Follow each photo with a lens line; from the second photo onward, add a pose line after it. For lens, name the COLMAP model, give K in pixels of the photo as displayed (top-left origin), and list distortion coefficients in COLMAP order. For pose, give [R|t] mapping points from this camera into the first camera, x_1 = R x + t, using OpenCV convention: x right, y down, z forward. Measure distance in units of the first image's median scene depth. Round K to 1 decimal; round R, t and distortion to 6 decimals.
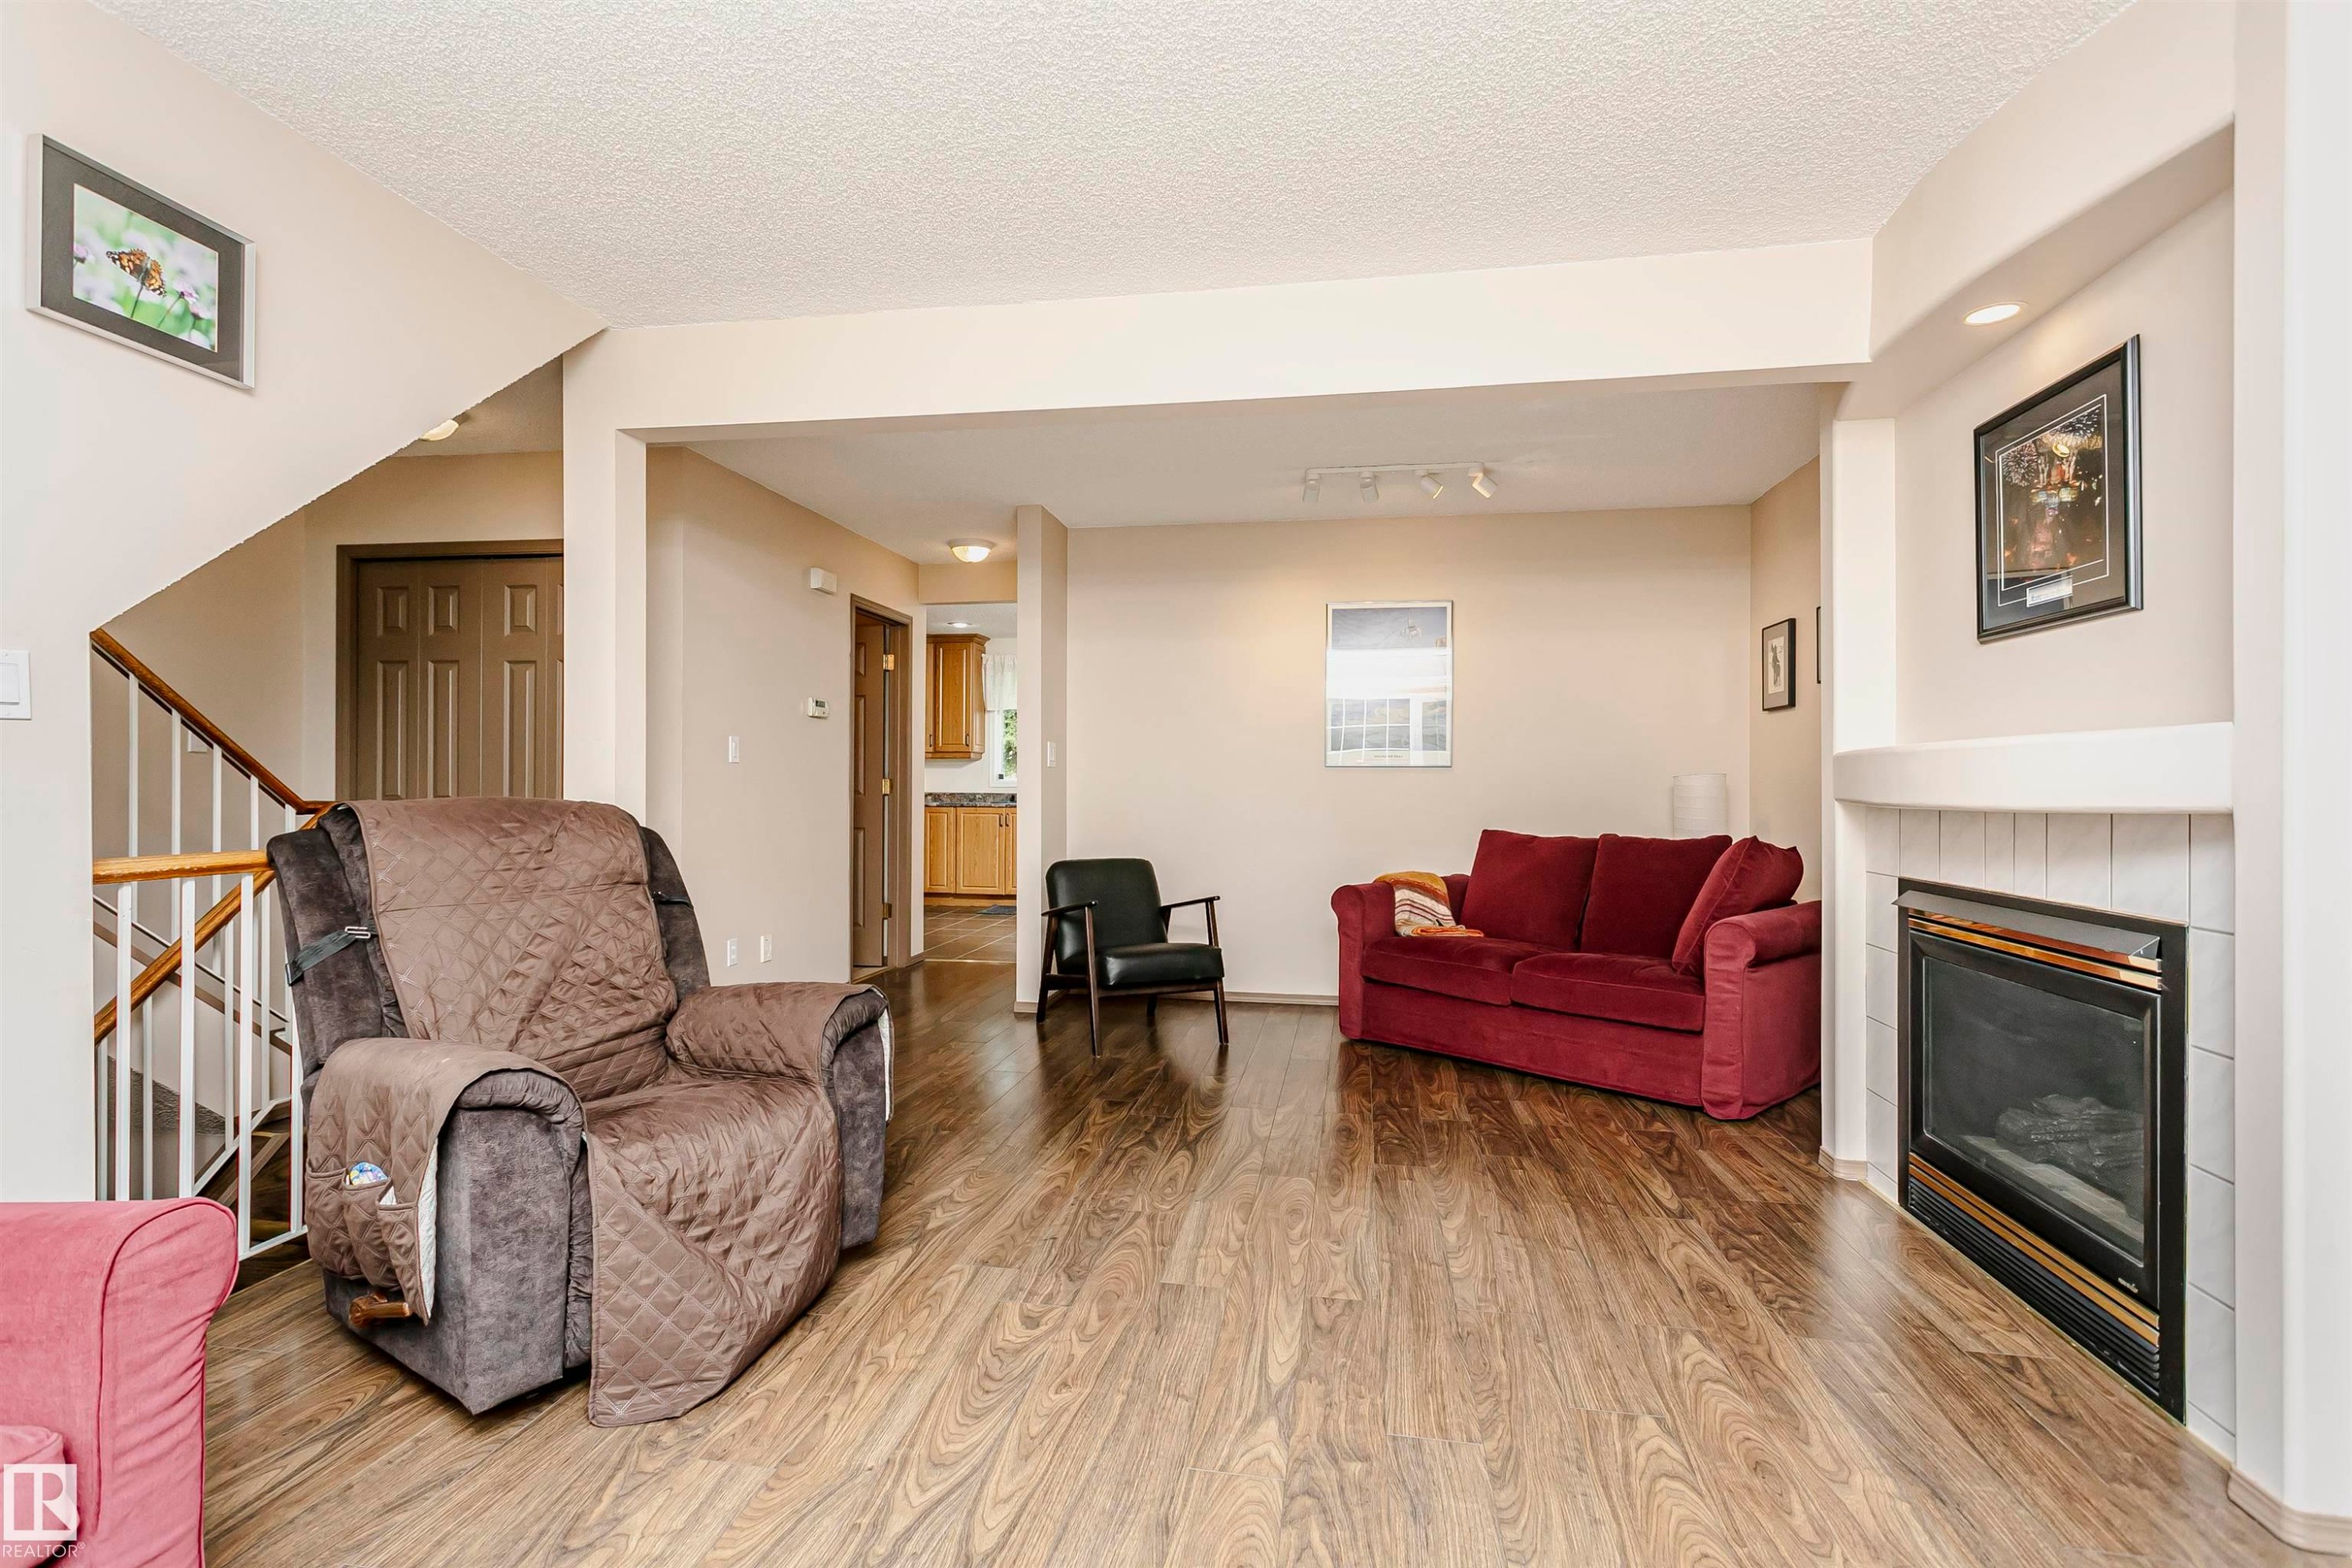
lens RADIAL K [[1111.2, 0, 1174.9], [0, 1111.2, 779.8], [0, 0, 1]] dist [0.007972, 0.003083]
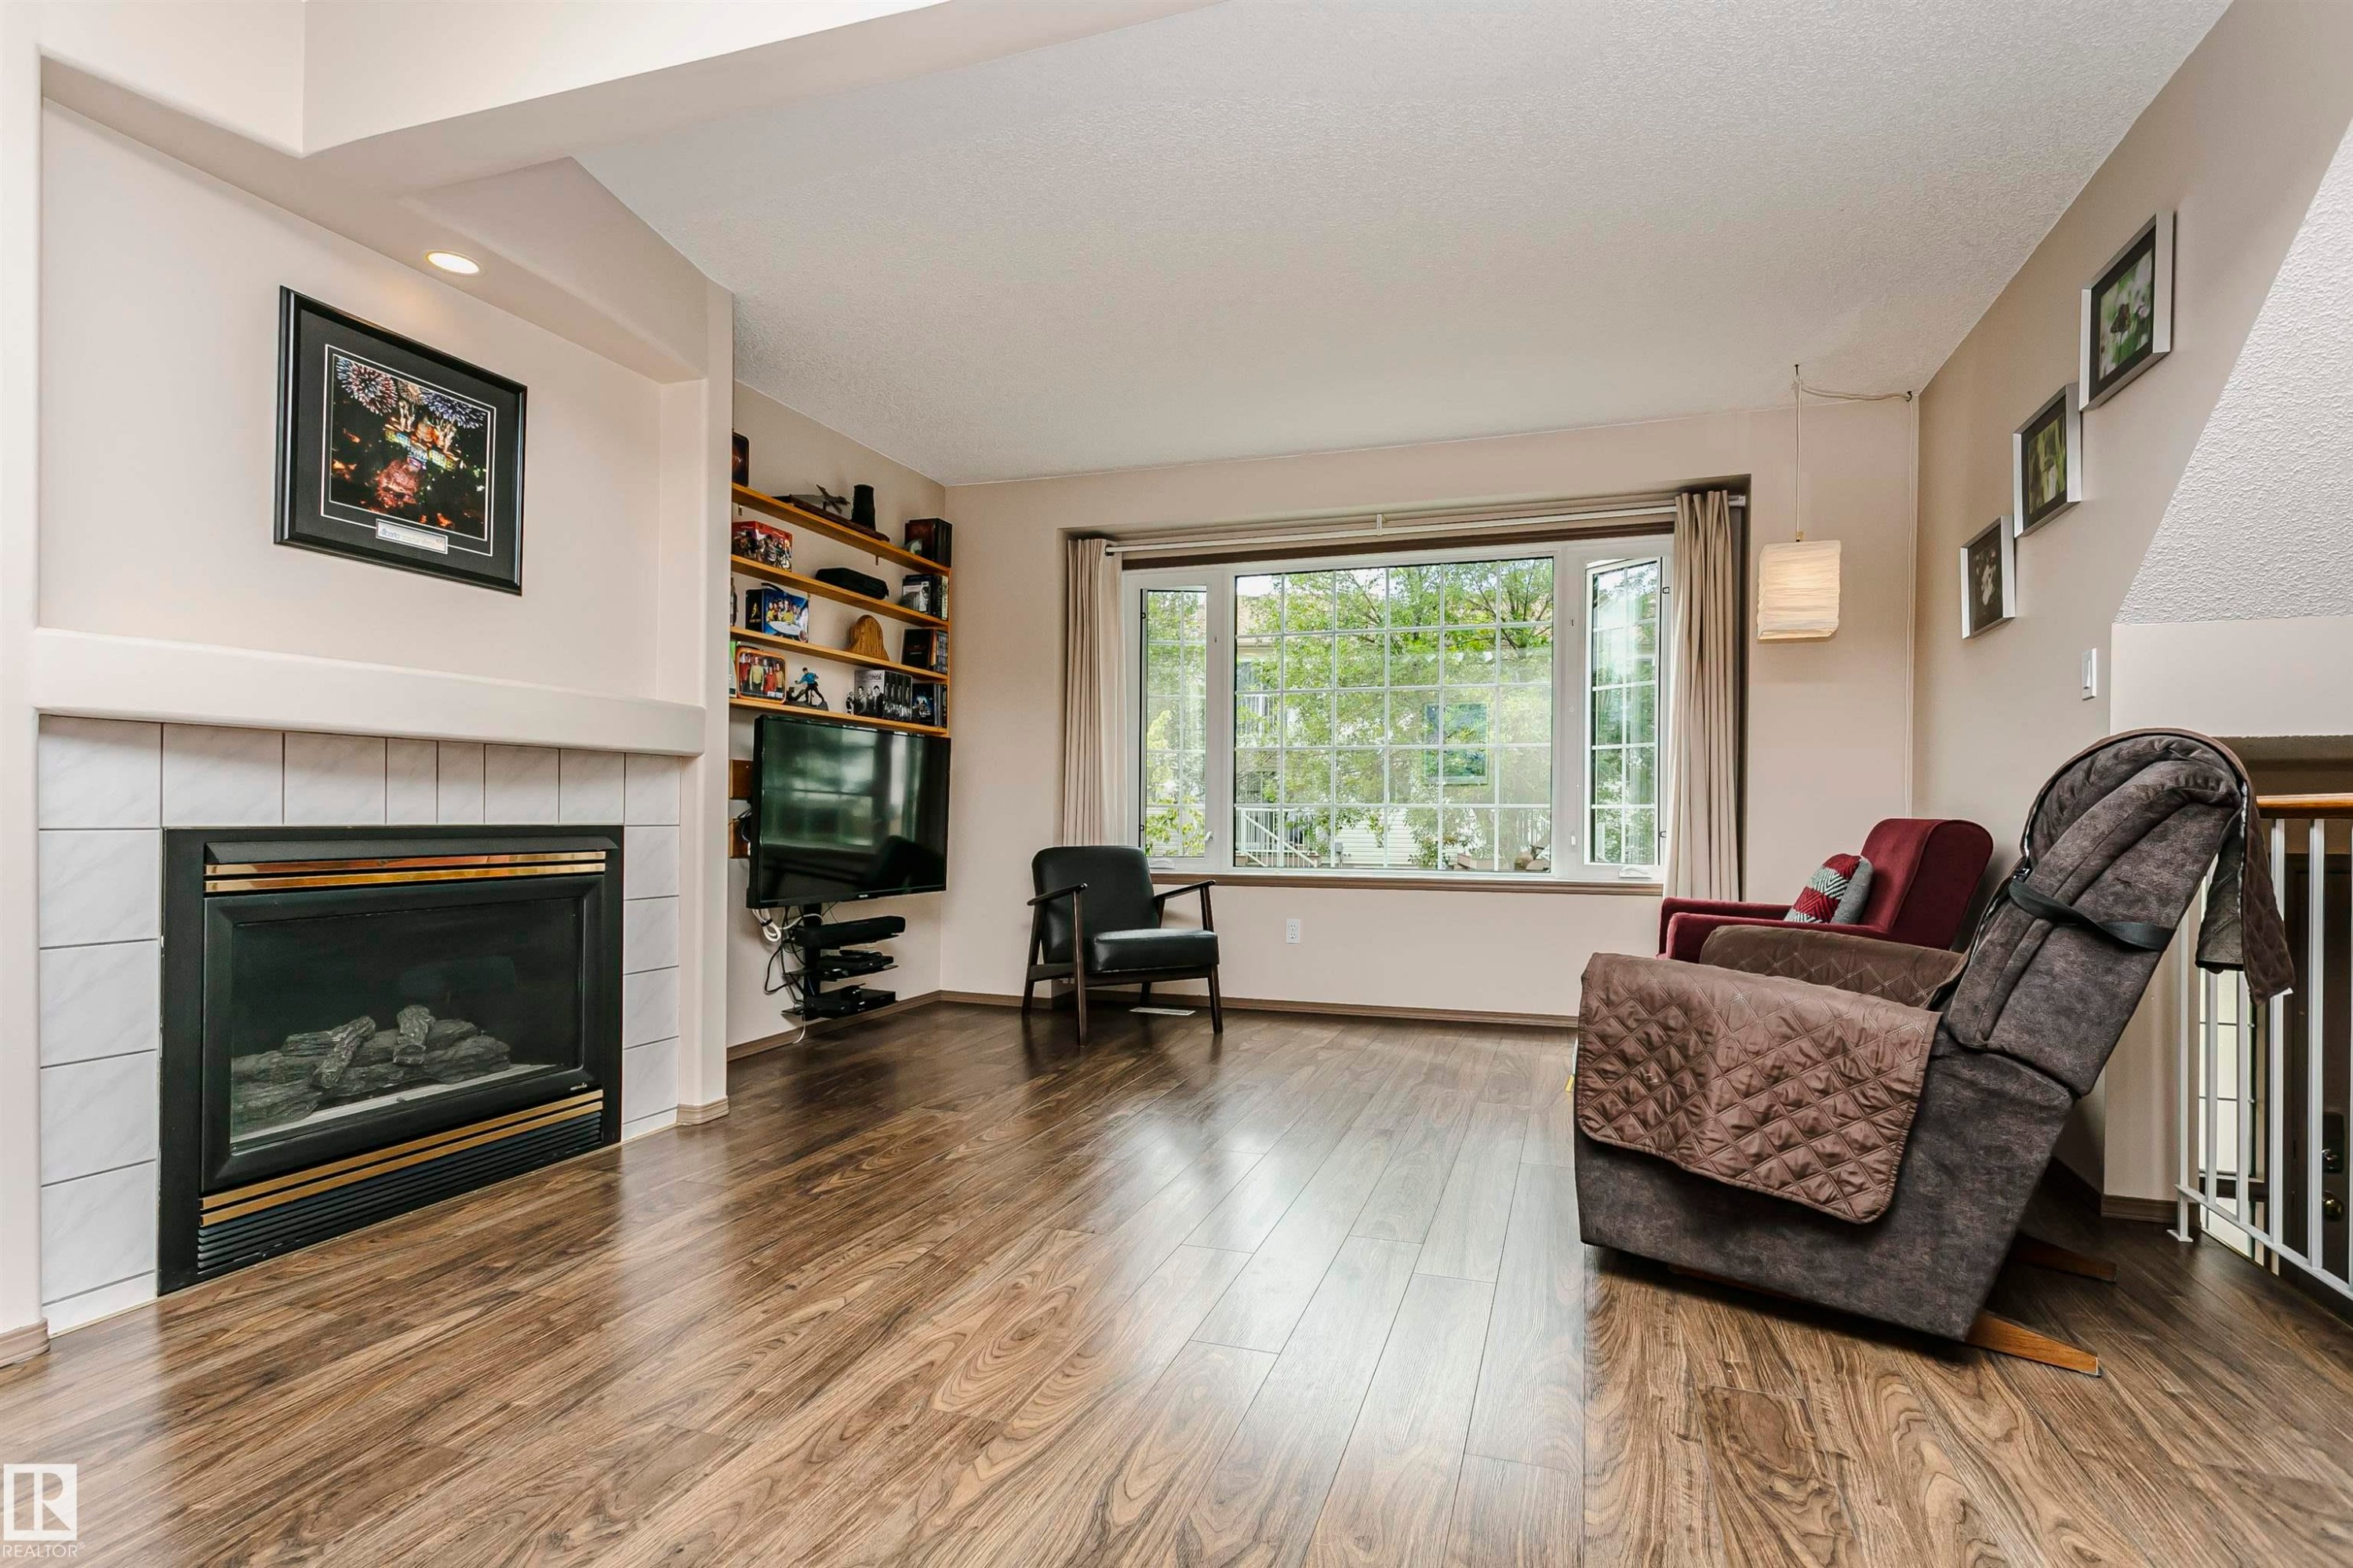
lens RADIAL K [[1111.7, 0, 1131.6], [0, 1111.7, 809.2], [0, 0, 1]] dist [0.007972, 0.003083]
pose [[-0.972361, -0.007975, 0.233347, -0.110682], [-0.010552, 0.999896, -0.009800, 0.082776], [-0.233245, -0.011991, -0.972344, 1.680172]]
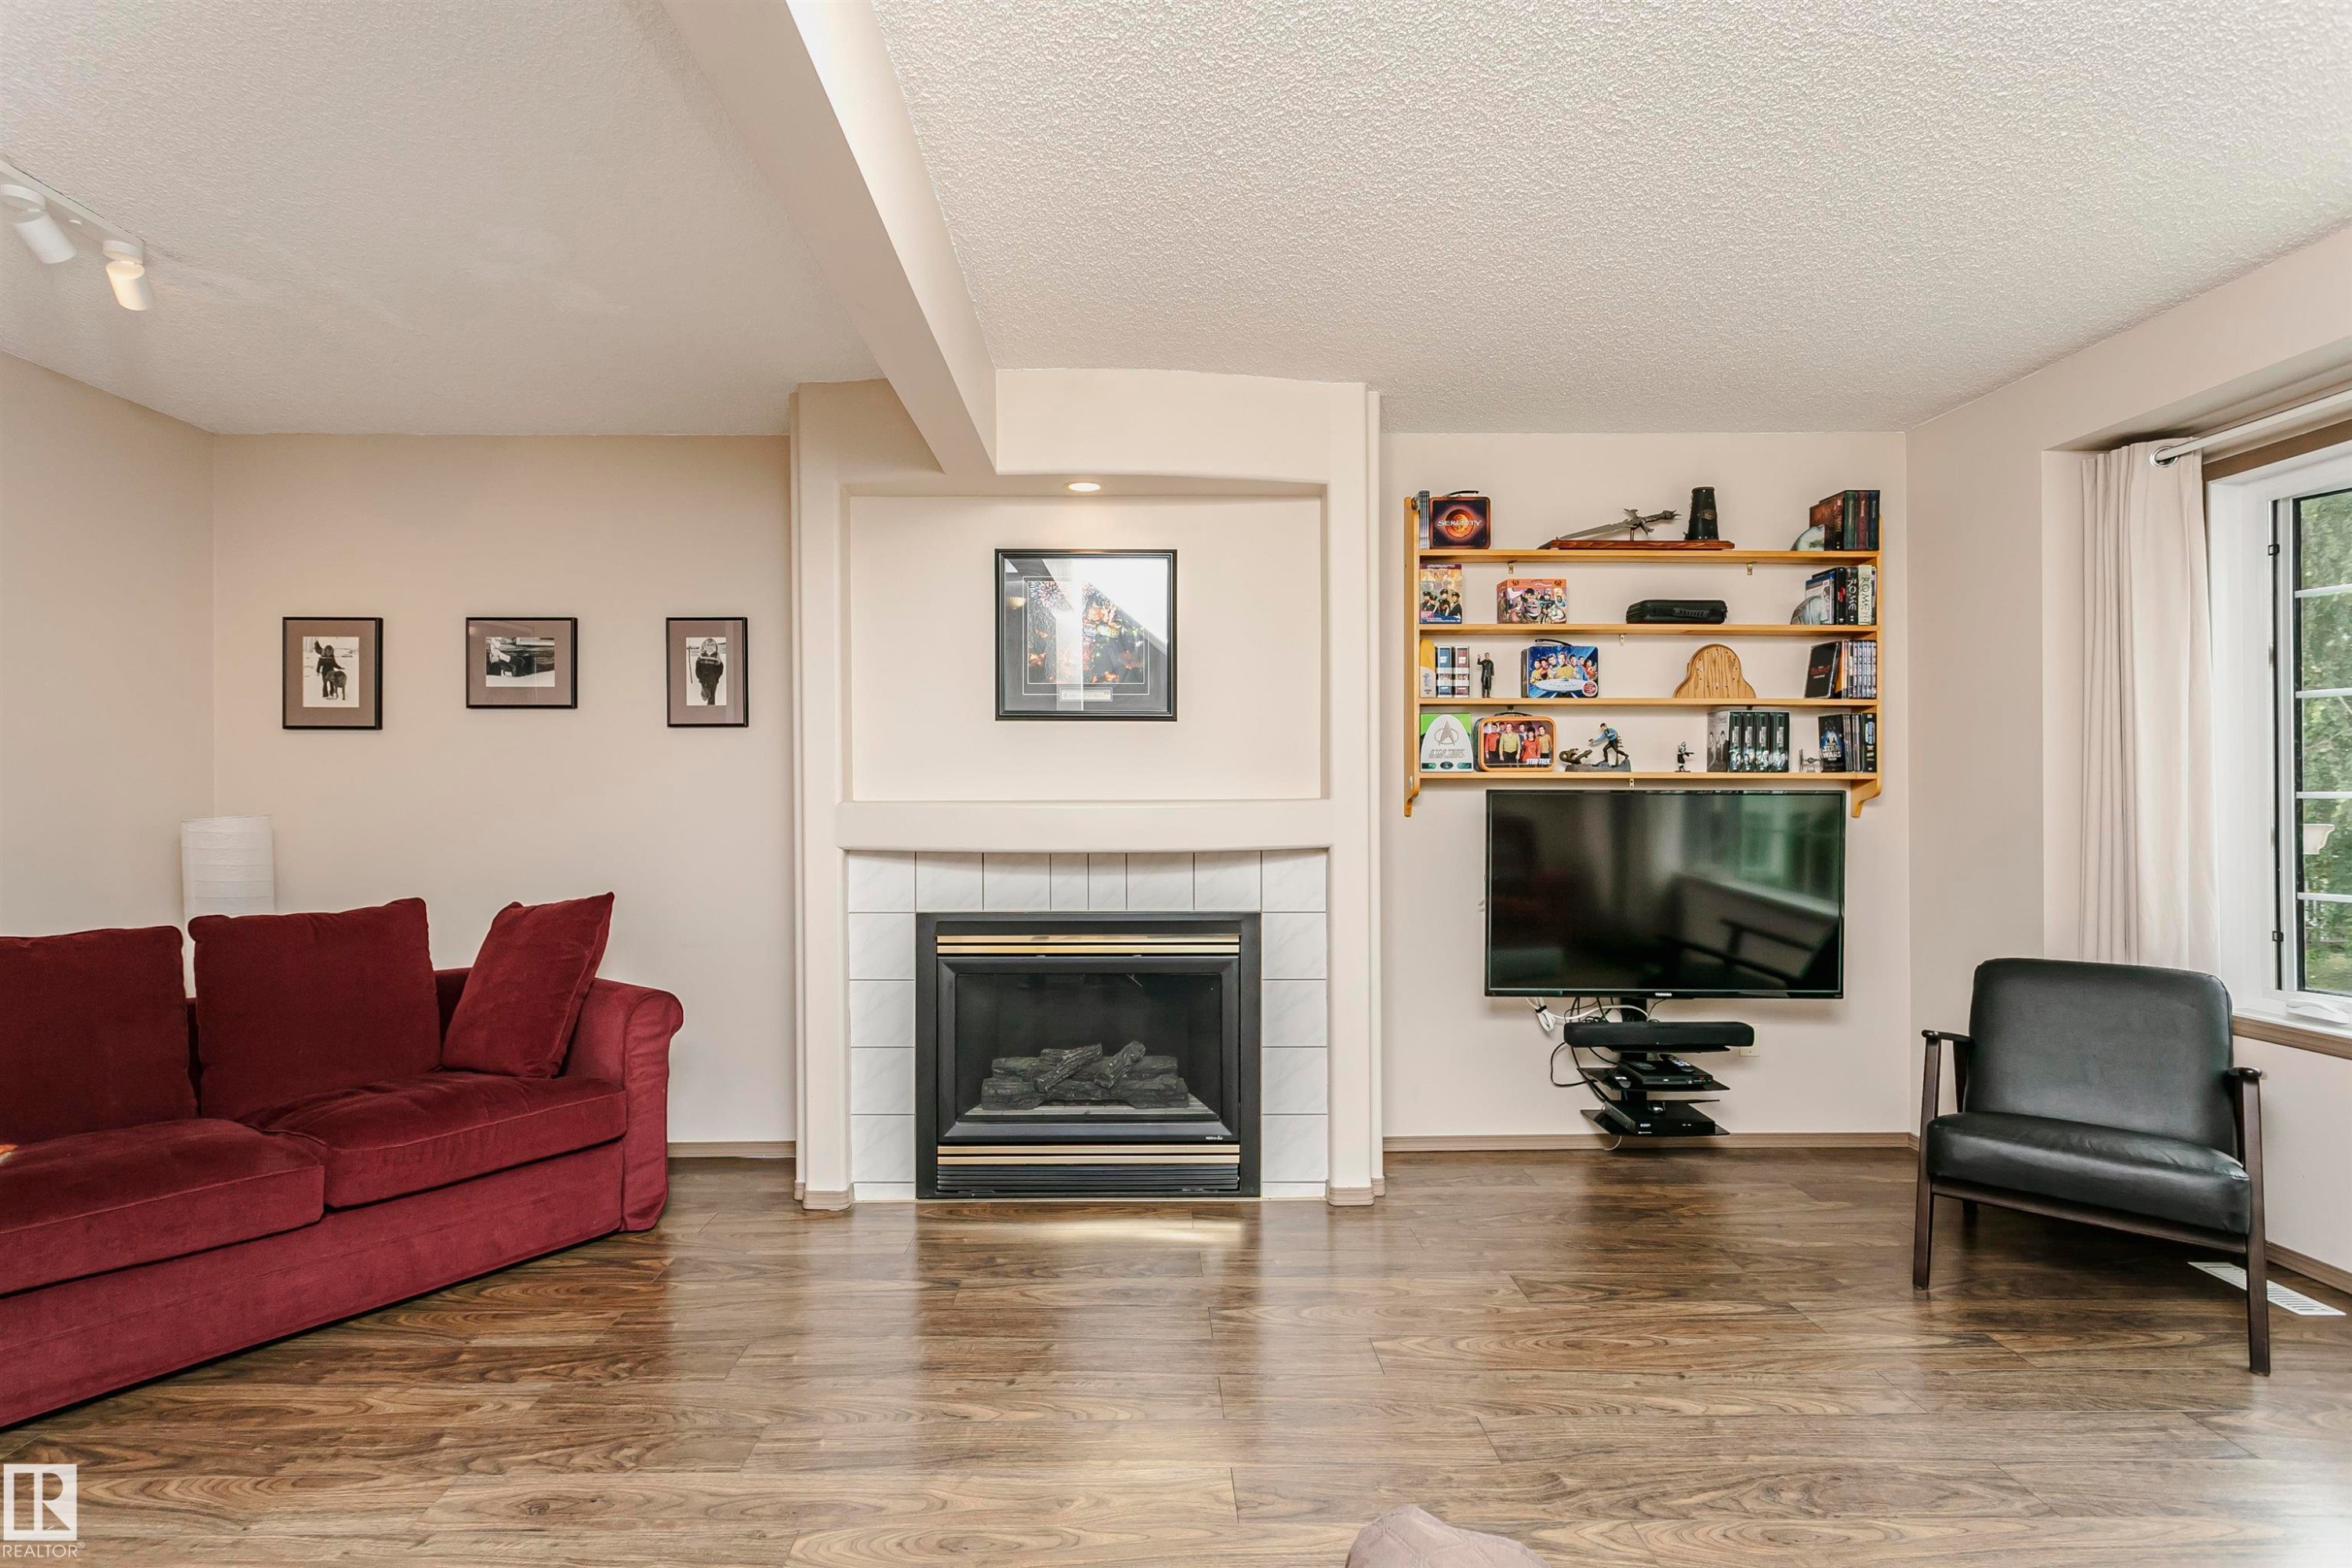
lens RADIAL K [[1111.2, 0, 1173.0], [0, 1111.2, 769.9], [0, 0, 1]] dist [0.007972, 0.003083]
pose [[-0.158637, 0.013840, 0.987240, -0.567851], [-0.003498, 0.999888, -0.014580, -0.047336], [-0.987331, -0.005766, -0.158571, 1.006614]]
